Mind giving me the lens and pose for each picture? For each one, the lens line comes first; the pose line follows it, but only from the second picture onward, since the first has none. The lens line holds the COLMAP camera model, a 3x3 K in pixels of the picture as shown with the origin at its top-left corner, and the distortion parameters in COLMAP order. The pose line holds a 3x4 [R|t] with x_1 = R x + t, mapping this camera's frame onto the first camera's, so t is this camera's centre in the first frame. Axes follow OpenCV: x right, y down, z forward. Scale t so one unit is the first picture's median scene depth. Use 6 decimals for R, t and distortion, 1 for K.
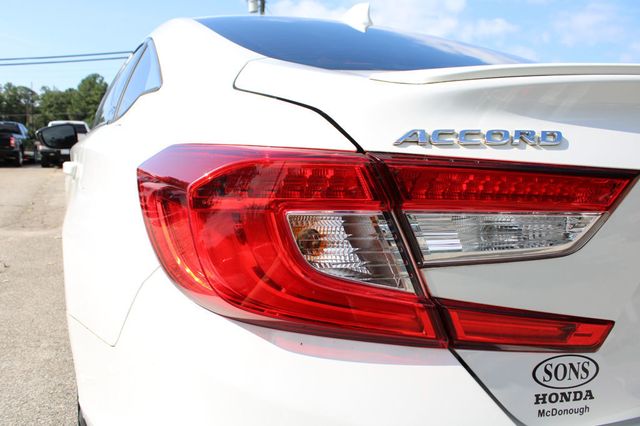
lens RADIAL K [[536.6, 0, 317.4], [0, 536.6, 210.0], [0, 0, 1]] dist [-0.174149, 0.157101]
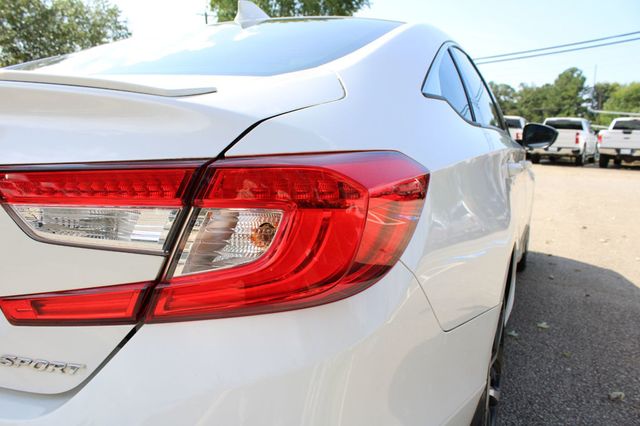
lens RADIAL K [[536.6, 0, 317.4], [0, 536.6, 210.0], [0, 0, 1]] dist [-0.174149, 0.157101]
pose [[0.649936, 0.099434, -0.753456, 2.825247], [-0.092693, 0.994374, 0.051271, -0.130864], [0.754315, 0.036517, 0.655496, 1.239731]]
